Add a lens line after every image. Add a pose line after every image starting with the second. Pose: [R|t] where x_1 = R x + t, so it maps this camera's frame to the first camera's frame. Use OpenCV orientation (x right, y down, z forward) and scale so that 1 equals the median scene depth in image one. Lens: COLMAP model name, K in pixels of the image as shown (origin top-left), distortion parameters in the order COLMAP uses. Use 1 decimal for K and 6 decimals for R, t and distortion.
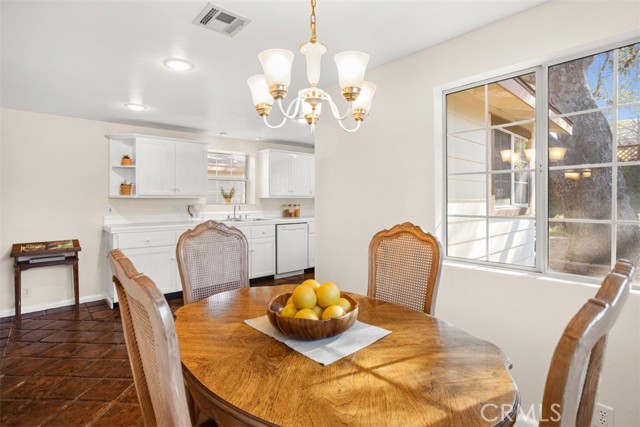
lens RADIAL K [[326.9, 0, 318.5], [0, 326.9, 203.8], [0, 0, 1]] dist [-0.000353, 0.000102]
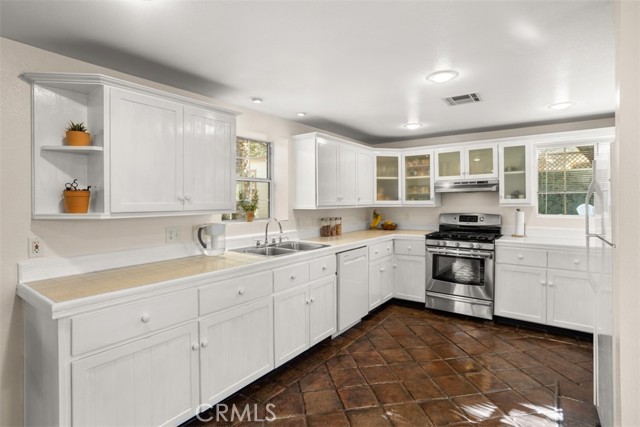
lens RADIAL K [[332.9, 0, 331.7], [0, 332.9, 205.4], [0, 0, 1]] dist [-0.001000, 0.000085]
pose [[0.973940, -0.003969, 0.226771, -0.334265], [0.003430, 0.999990, 0.002774, -0.034777], [-0.226780, -0.001923, 0.973944, 0.453050]]
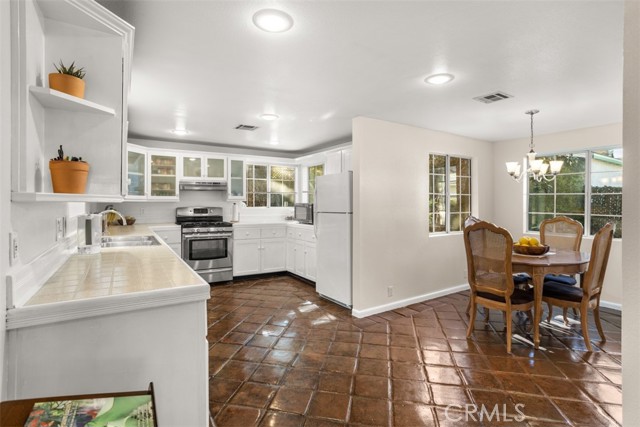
lens RADIAL K [[313.0, 0, 313.8], [0, 313.0, 207.4], [0, 0, 1]] dist [-0.018240, 0.000769]
pose [[0.195645, -0.008443, 0.980639, -0.730134], [0.012210, 0.999906, 0.006173, -0.011360], [-0.980599, 0.010766, 0.195729, 0.636319]]
